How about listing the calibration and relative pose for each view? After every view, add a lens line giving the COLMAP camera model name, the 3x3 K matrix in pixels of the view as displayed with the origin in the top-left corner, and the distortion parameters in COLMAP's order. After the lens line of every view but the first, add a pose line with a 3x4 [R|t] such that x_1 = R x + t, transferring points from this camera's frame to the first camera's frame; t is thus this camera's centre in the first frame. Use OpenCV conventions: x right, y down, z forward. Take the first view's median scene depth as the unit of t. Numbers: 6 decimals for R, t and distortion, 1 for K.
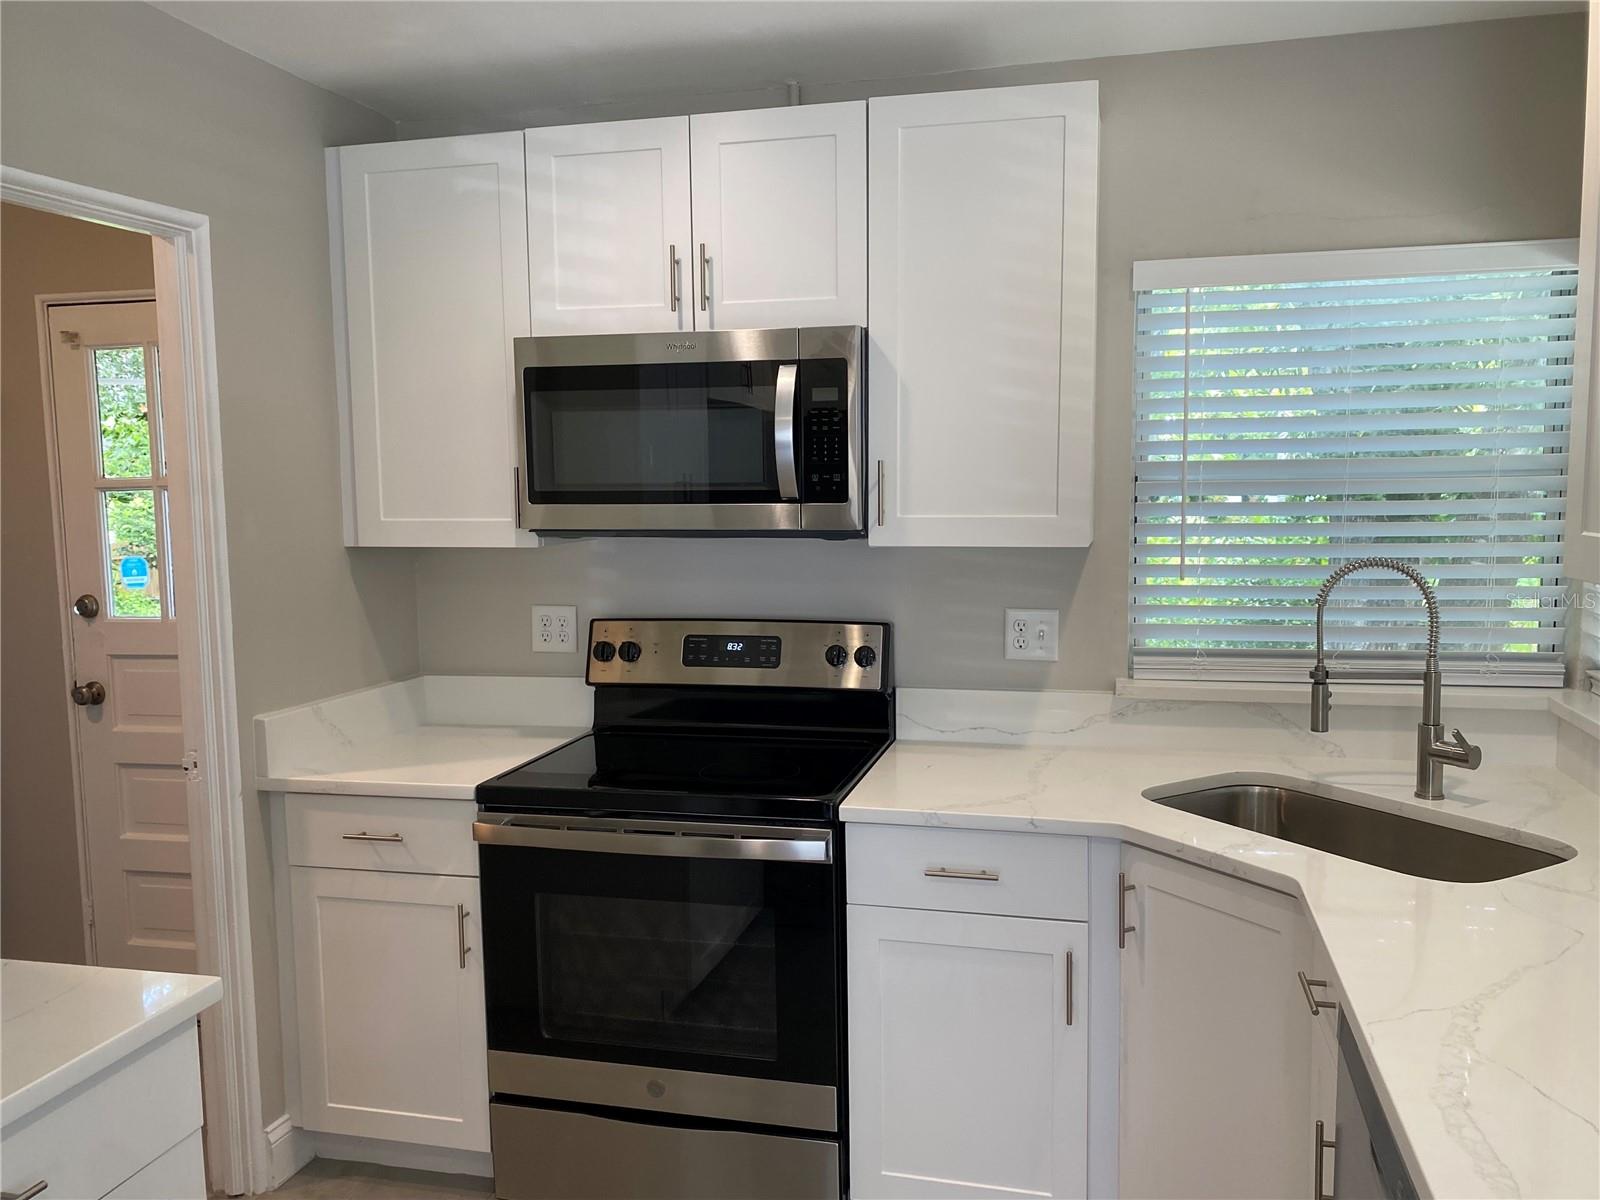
lens RADIAL K [[1247.8, 0, 813.2], [0, 1247.8, 595.7], [0, 0, 1]] dist [0.012678, -0.018945]
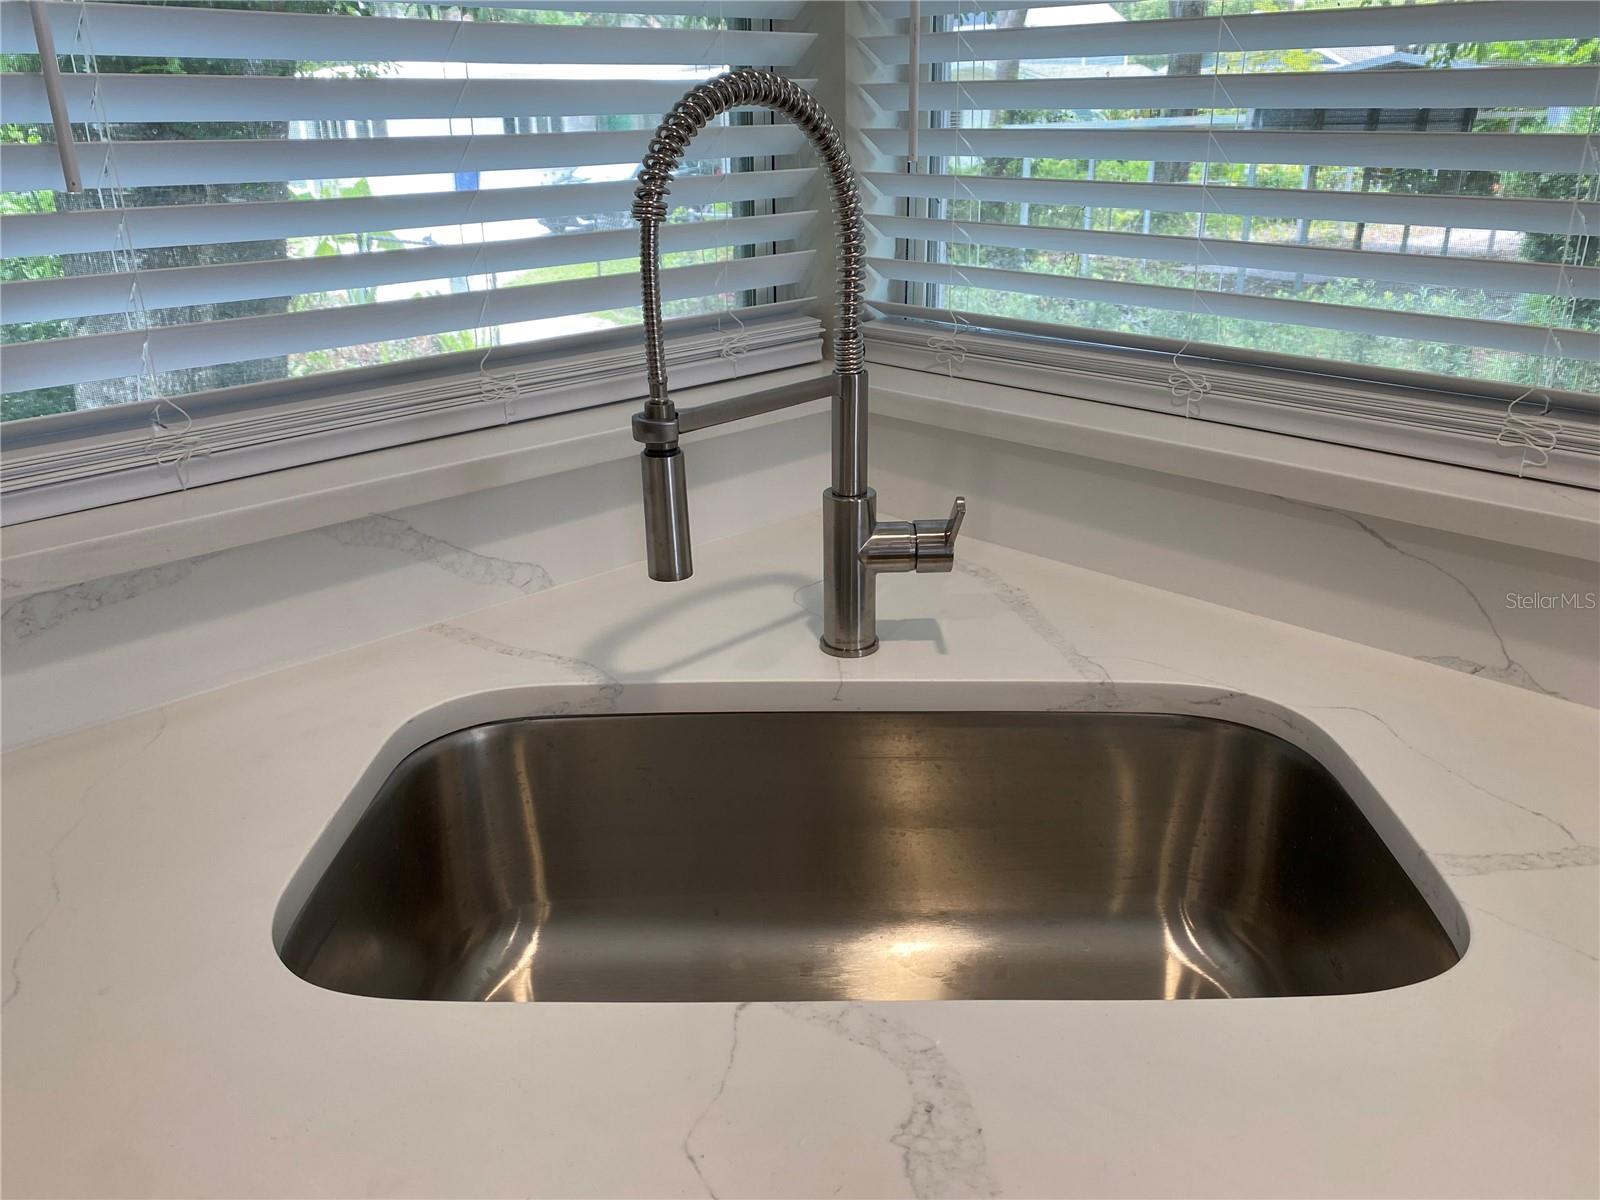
lens RADIAL K [[1247.8, 0, 800.7], [0, 1247.8, 601.1], [0, 0, 1]] dist [0.012678, -0.018945]
pose [[0.502752, -0.303400, 0.809437, 0.105321], [0.074122, 0.948064, 0.309323, 0.001306], [-0.861247, -0.095515, 0.499129, 0.708639]]
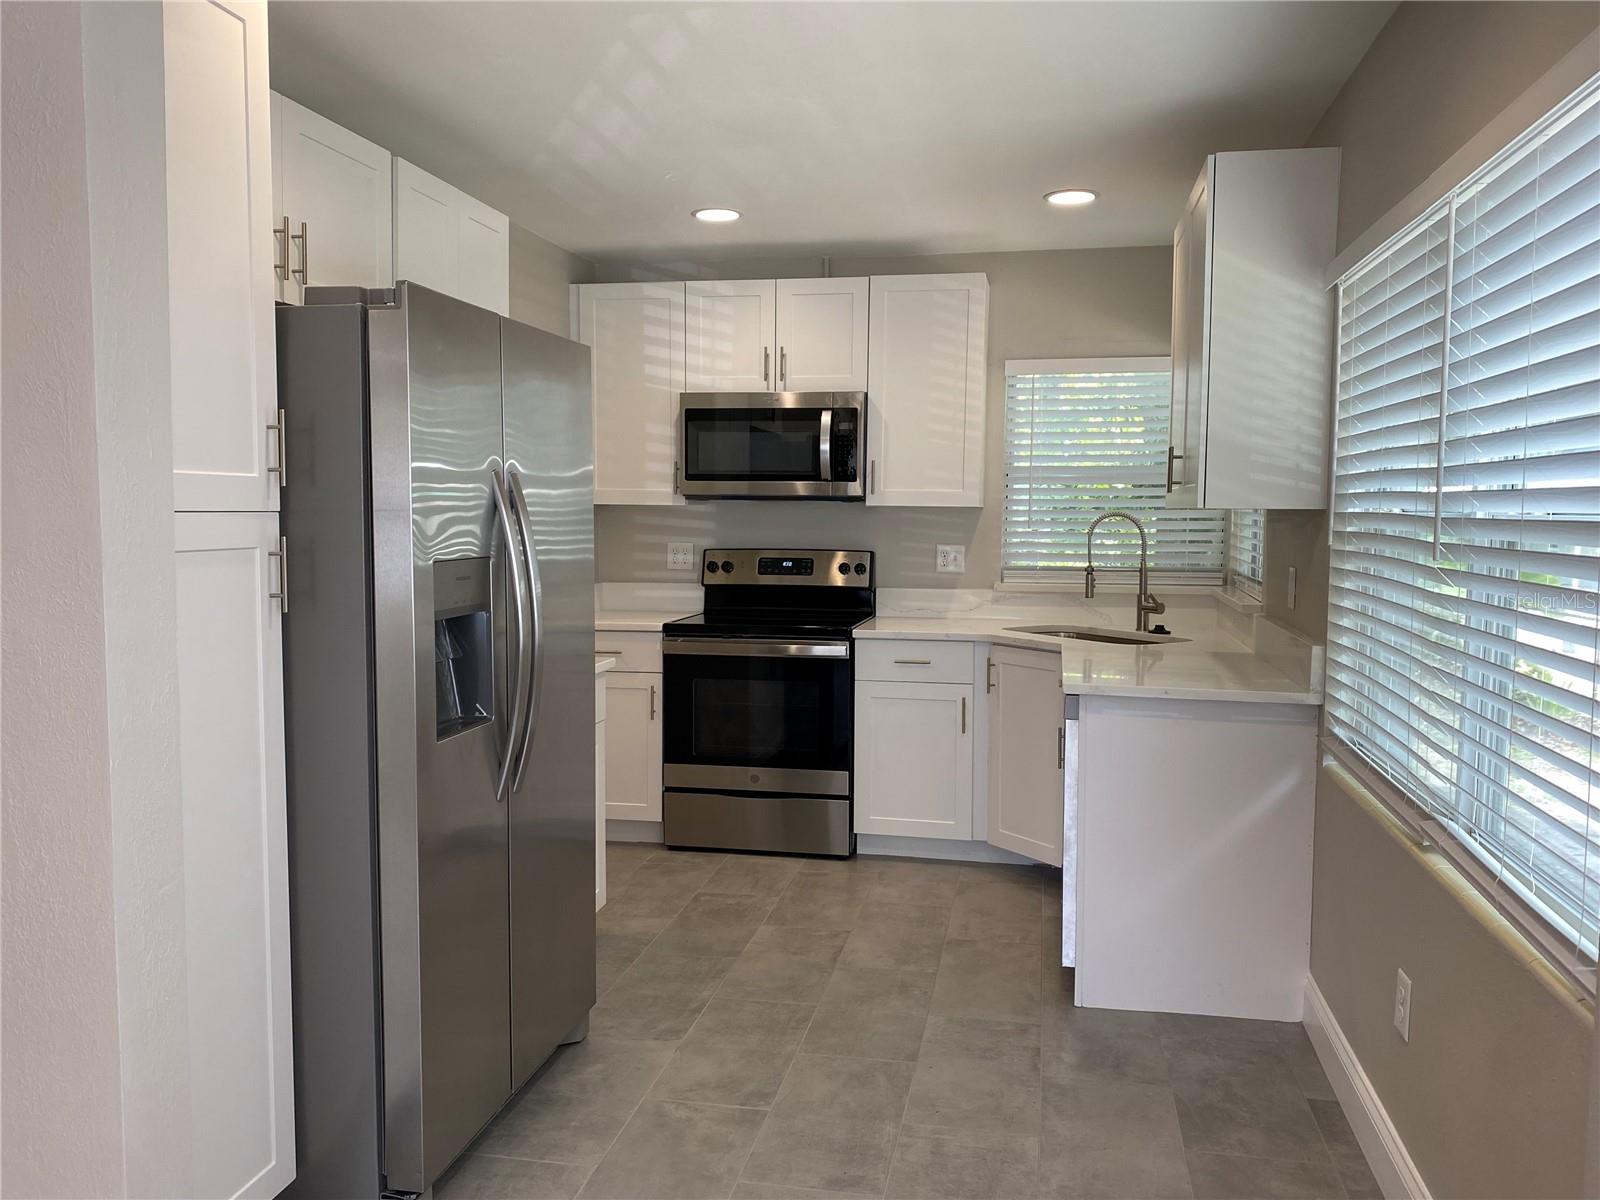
lens RADIAL K [[1247.8, 0, 791.0], [0, 1247.8, 602.3], [0, 0, 1]] dist [0.012678, -0.018945]
pose [[0.999329, 0.017063, 0.032408, -0.129522], [-0.016522, 0.999721, -0.016888, 0.142836], [-0.032687, 0.016341, 0.999332, -0.908125]]
